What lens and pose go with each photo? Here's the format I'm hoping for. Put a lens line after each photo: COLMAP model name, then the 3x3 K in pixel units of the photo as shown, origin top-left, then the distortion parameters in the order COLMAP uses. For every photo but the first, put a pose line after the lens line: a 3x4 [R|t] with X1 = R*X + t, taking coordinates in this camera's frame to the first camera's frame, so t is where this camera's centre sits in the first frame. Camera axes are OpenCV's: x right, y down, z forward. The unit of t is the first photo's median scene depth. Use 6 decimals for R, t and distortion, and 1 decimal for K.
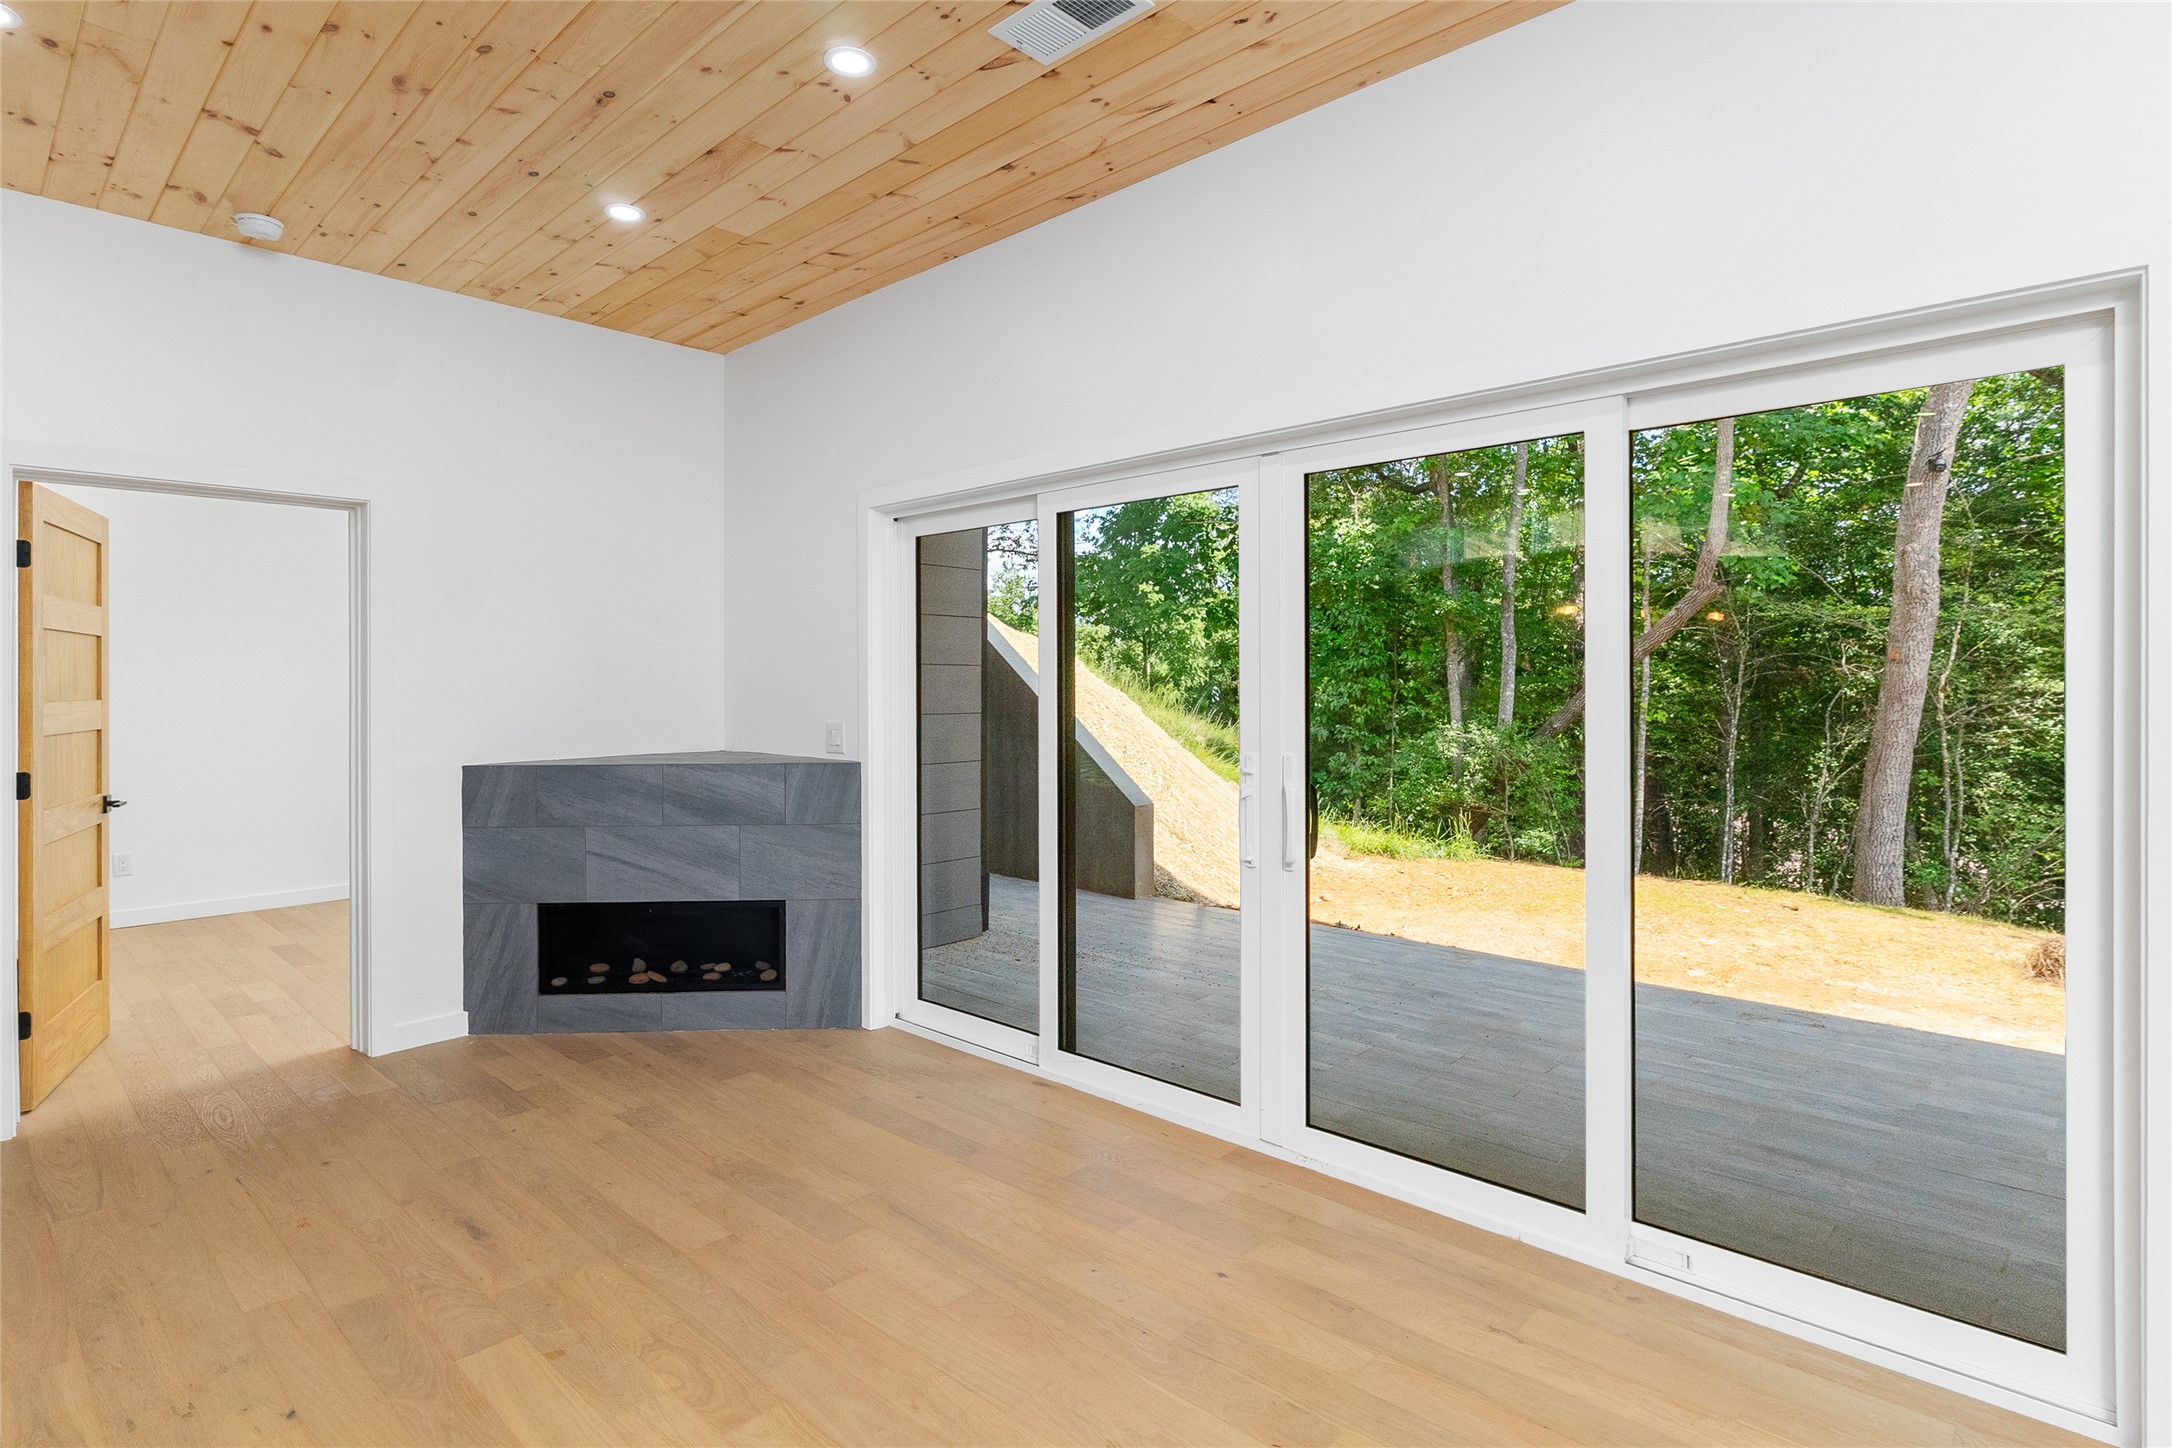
lens RADIAL K [[1085.8, 0, 1085.8], [0, 1085.8, 681.4], [0, 0, 1]] dist [0.000125, 0.000210]
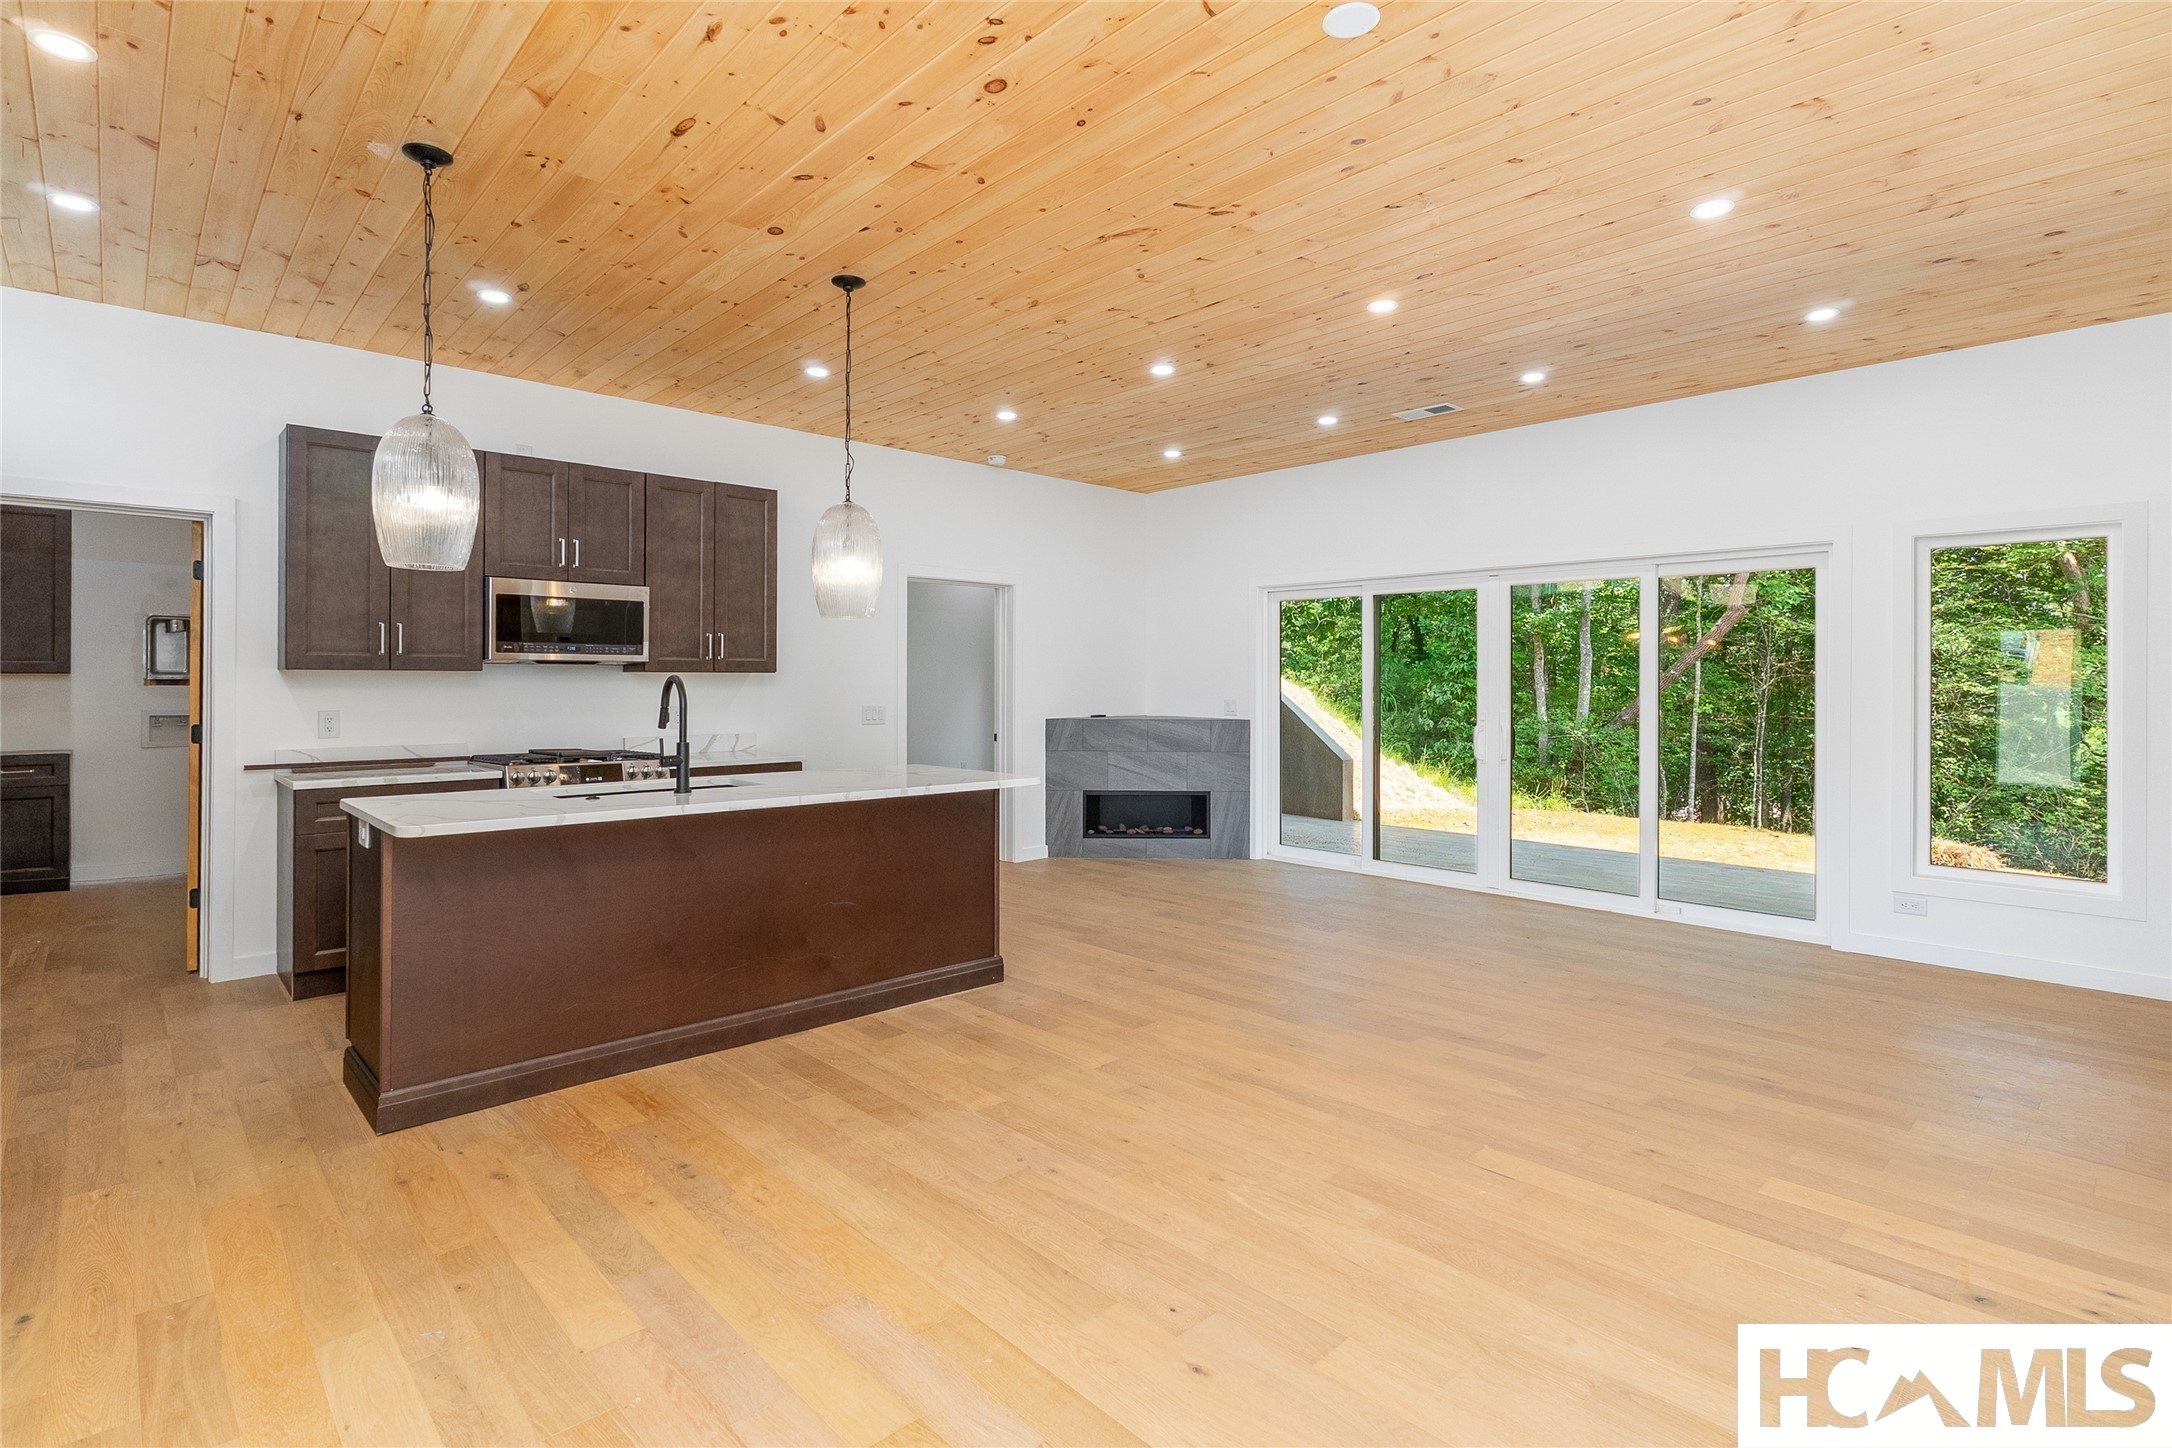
lens RADIAL K [[1046.1, 0, 1086.9], [0, 1046.1, 677.5], [0, 0, 1]] dist [-0.001521, -0.000387]
pose [[0.997774, 0.008904, -0.066091, -0.375759], [-0.009067, 0.999957, -0.002167, 0.006829], [0.066069, 0.002761, 0.997811, -0.859338]]
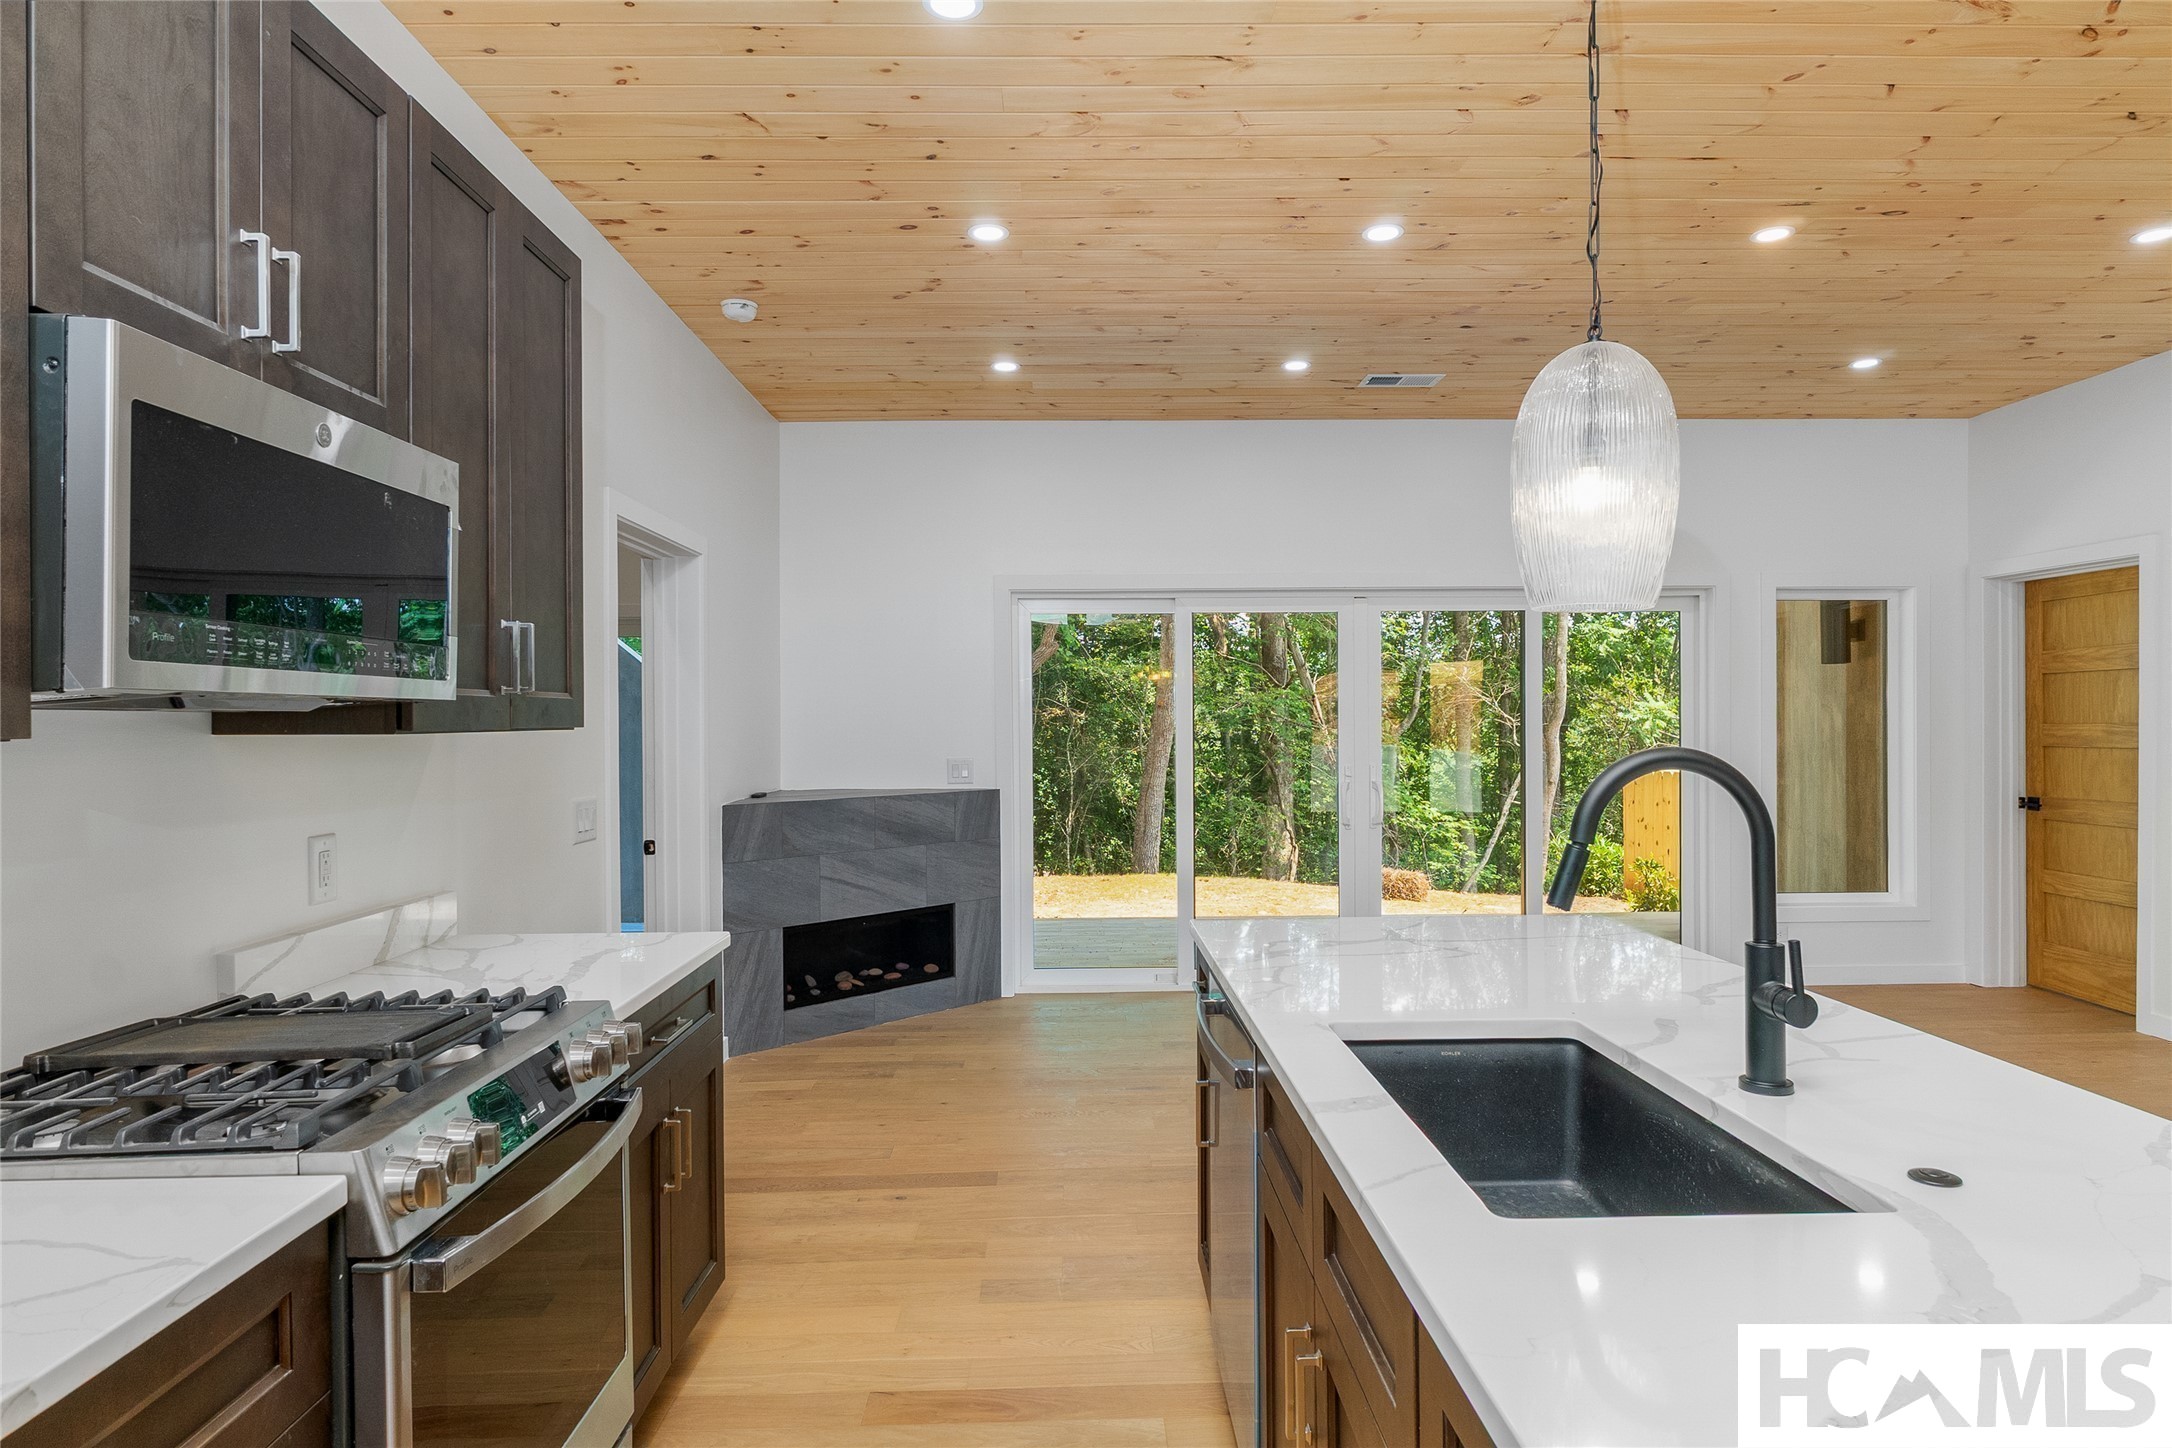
lens RADIAL K [[1253.6, 0, 1093.0], [0, 1253.6, 721.2], [0, 0, 1]] dist [-0.003012, -0.001682]
pose [[0.717761, 0.000535, 0.696290, -1.160570], [0.001933, 0.999994, -0.002760, -0.000562], [-0.696287, 0.003327, 0.717755, -0.130369]]
